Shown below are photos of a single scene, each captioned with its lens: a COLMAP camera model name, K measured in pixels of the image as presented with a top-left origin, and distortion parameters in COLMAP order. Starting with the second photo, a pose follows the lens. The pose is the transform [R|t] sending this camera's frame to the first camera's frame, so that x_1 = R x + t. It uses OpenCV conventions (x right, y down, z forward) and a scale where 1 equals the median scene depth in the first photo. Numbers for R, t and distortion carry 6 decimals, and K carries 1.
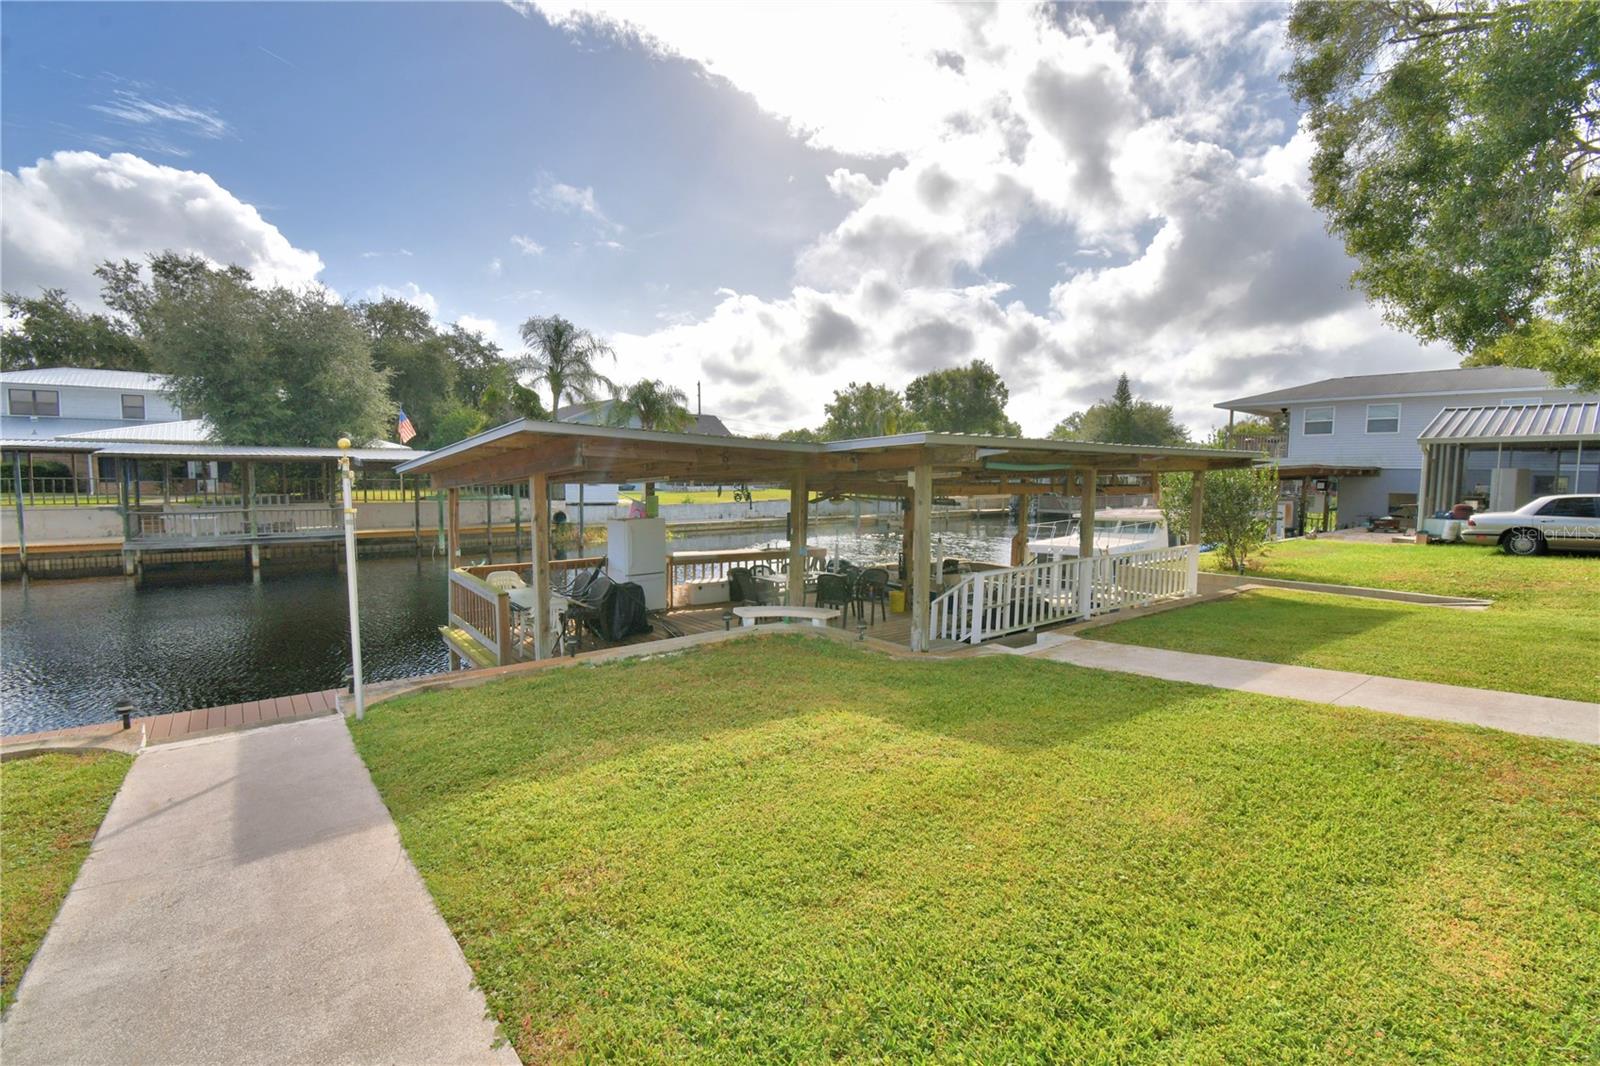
lens RADIAL K [[700.0, 0, 800.0], [0, 700.0, 533.0], [0, 0, 1]] dist [0.006820, 0.000253]
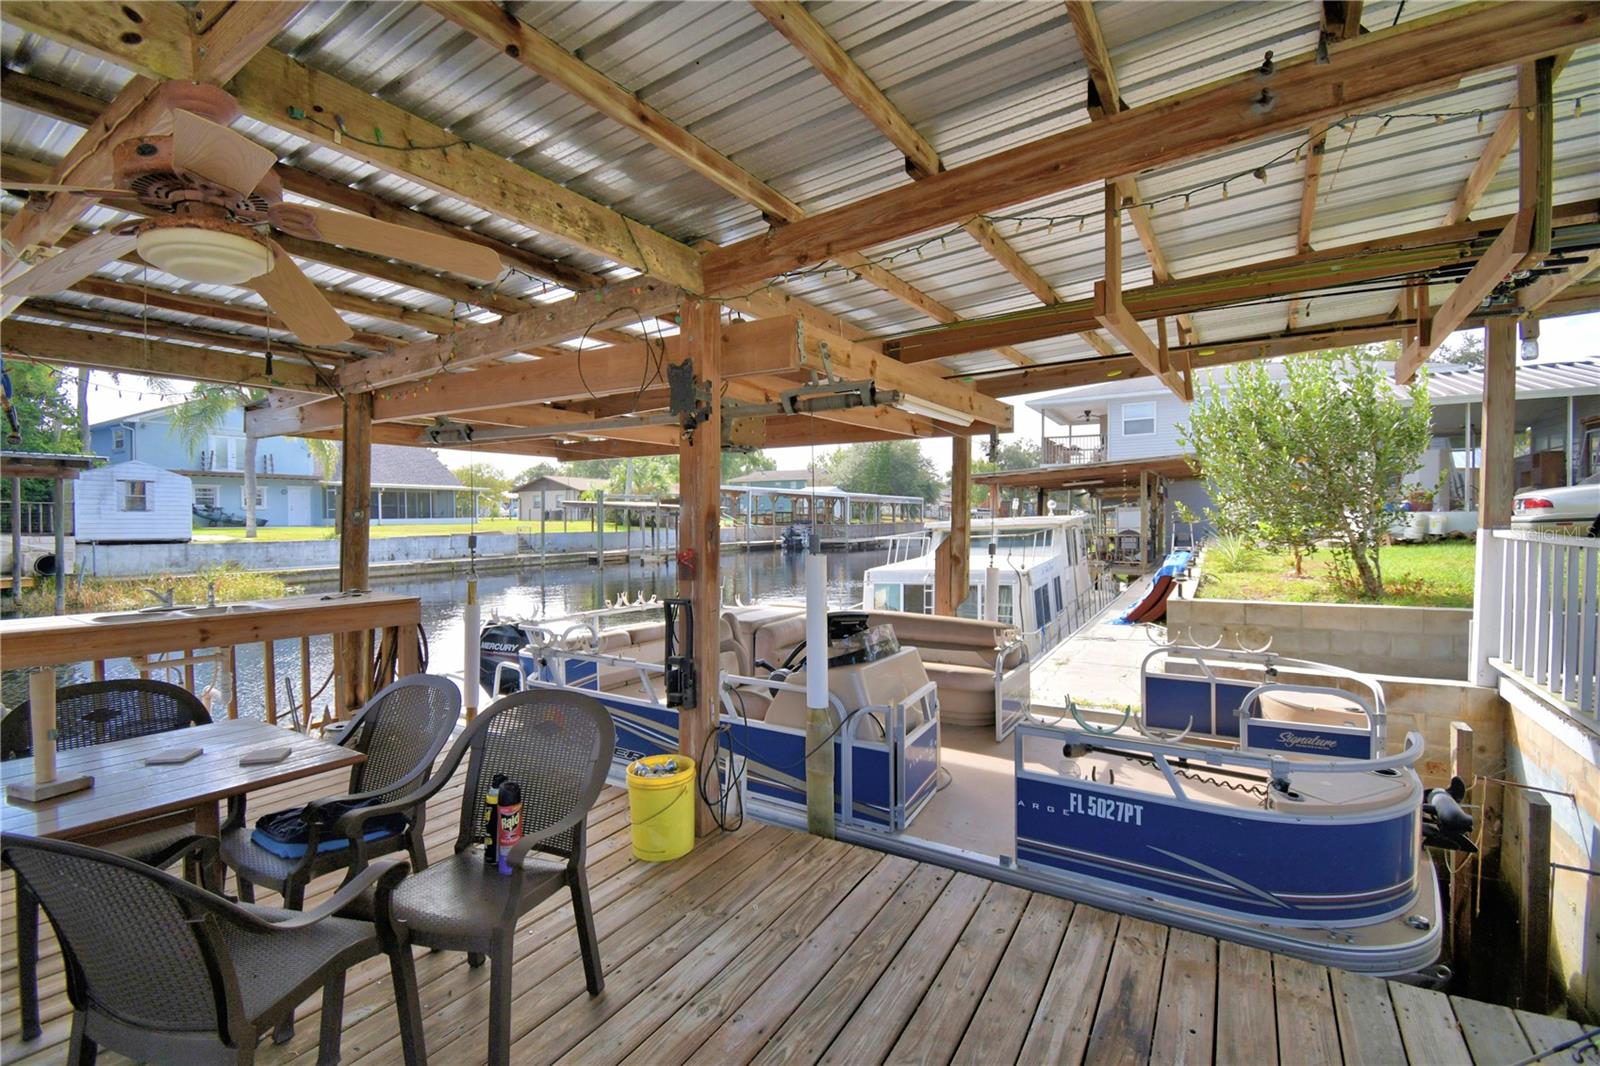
lens RADIAL K [[700.0, 0, 800.0], [0, 700.0, 533.0], [0, 0, 1]] dist [0.006820, 0.000253]
pose [[0.940784, -0.023933, 0.338162, 0.071974], [0.044129, 0.997663, -0.052160, 0.014202], [-0.336123, 0.063994, 0.939641, 0.522700]]
